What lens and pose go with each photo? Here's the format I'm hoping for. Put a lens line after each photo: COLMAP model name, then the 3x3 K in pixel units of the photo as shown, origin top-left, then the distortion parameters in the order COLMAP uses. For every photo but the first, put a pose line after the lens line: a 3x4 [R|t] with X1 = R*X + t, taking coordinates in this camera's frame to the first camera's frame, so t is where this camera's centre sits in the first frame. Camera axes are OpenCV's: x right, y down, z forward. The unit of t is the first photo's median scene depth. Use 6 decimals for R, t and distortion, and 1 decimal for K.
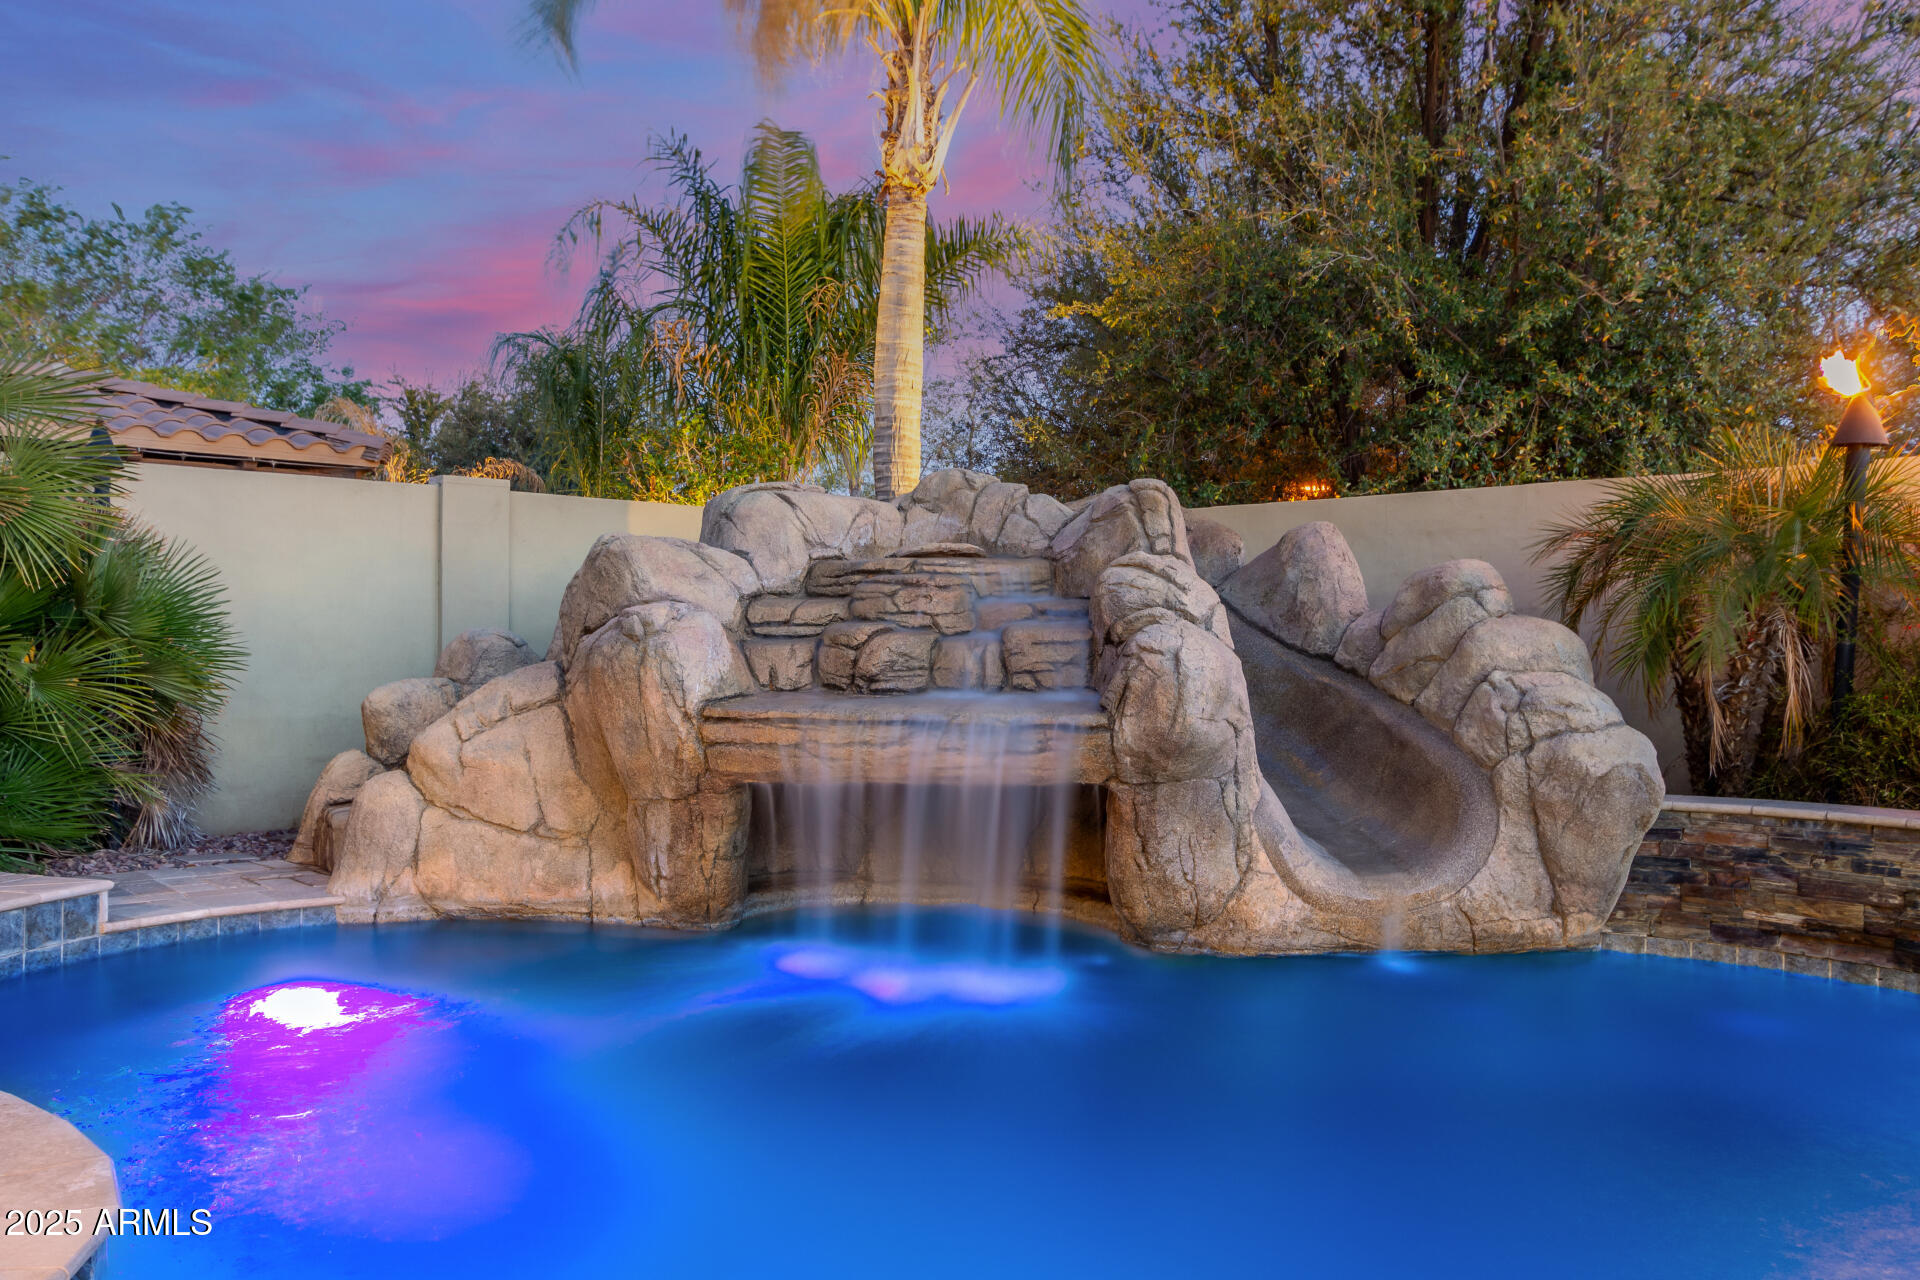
lens RADIAL K [[1576.4, 0, 958.3], [0, 1576.4, 638.7], [0, 0, 1]] dist [-0.013207, -0.008986]
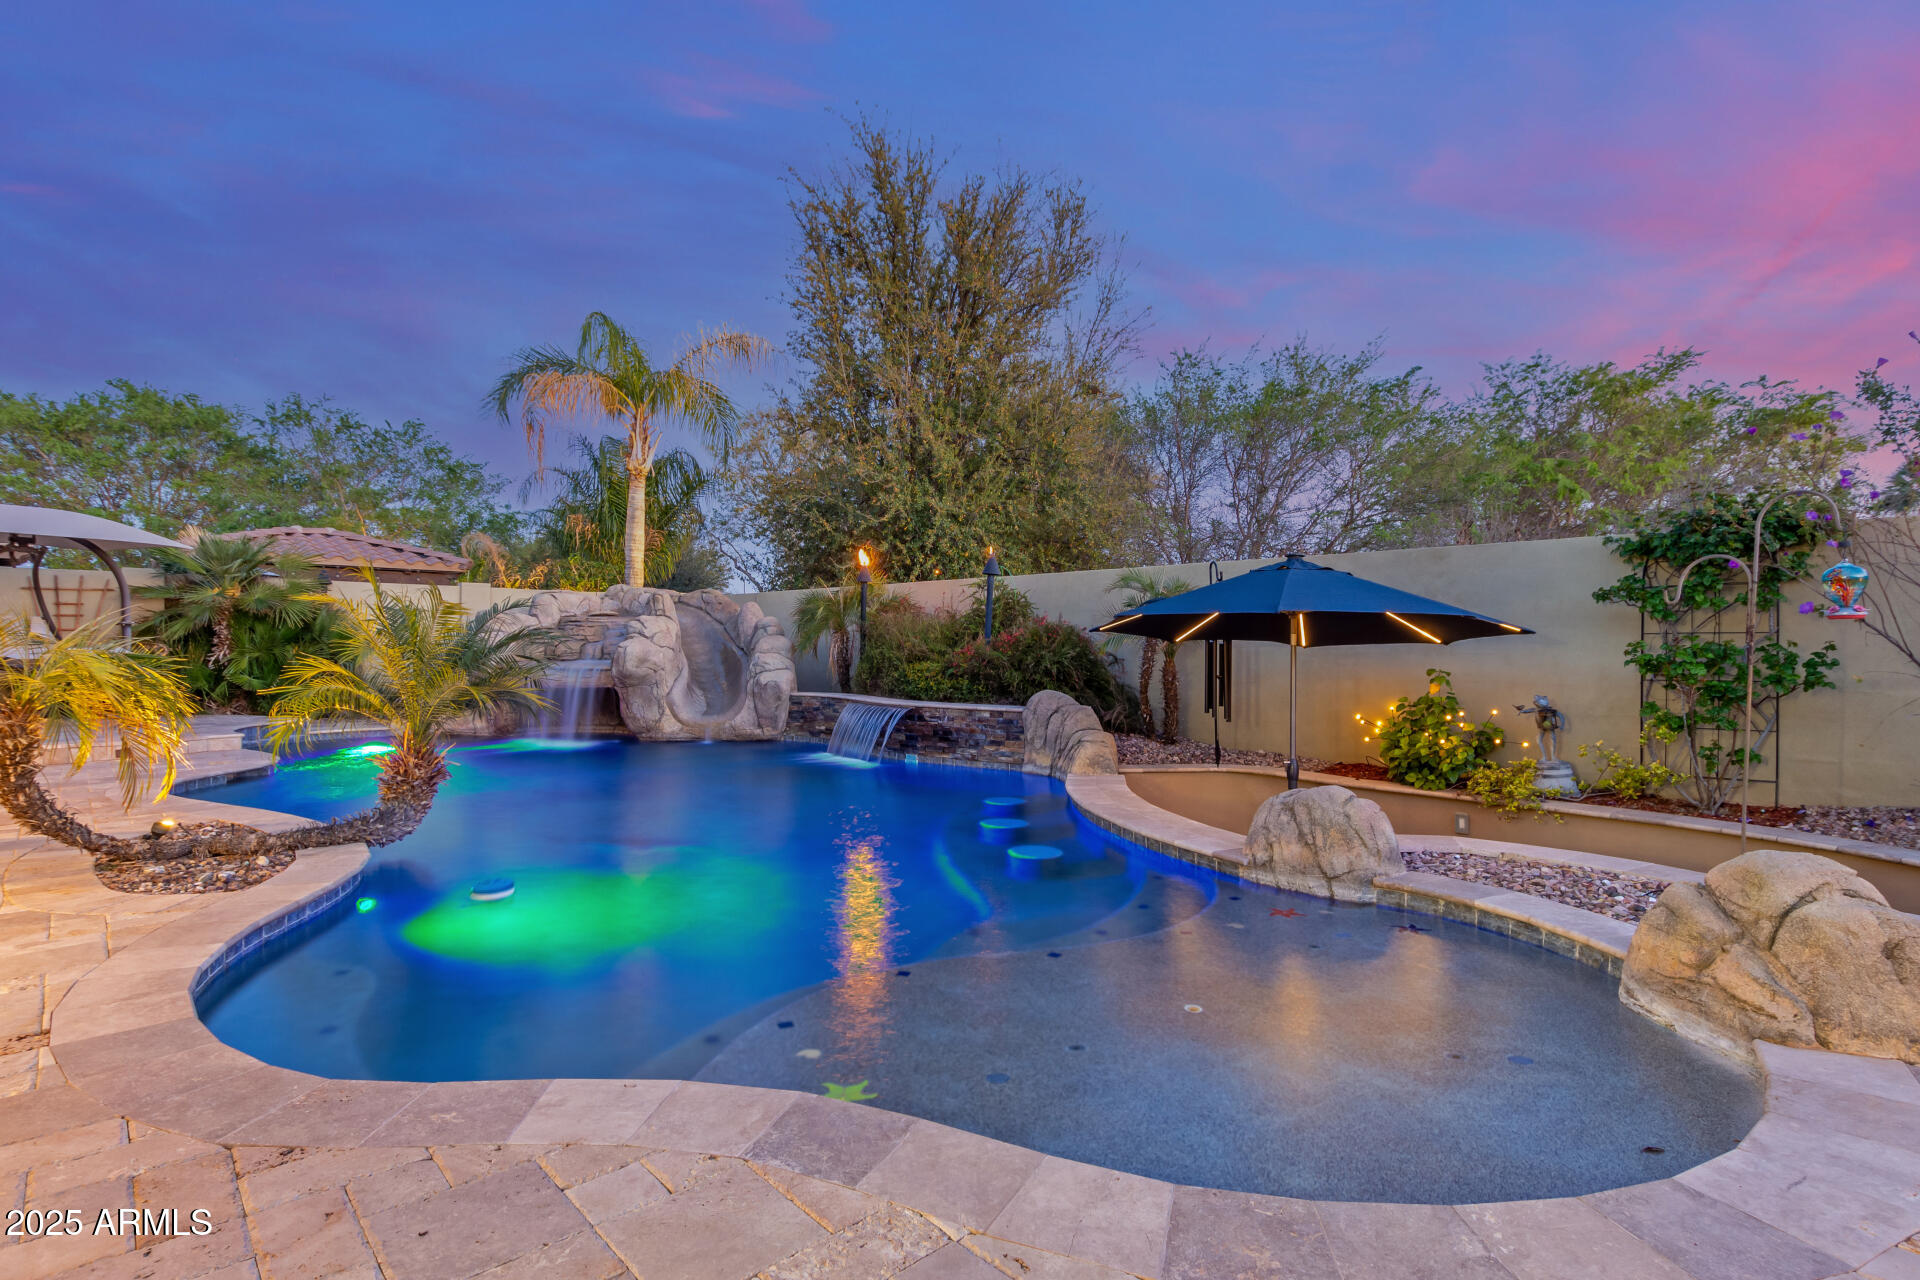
lens RADIAL K [[987.6, 0, 965.2], [0, 987.6, 642.2], [0, 0, 1]] dist [0.002993, 0.000865]
pose [[0.999987, -0.005033, 0.000509, 0.704689], [0.005032, 0.999985, 0.002229, -0.002741], [-0.000520, -0.002226, 0.999997, -0.908464]]
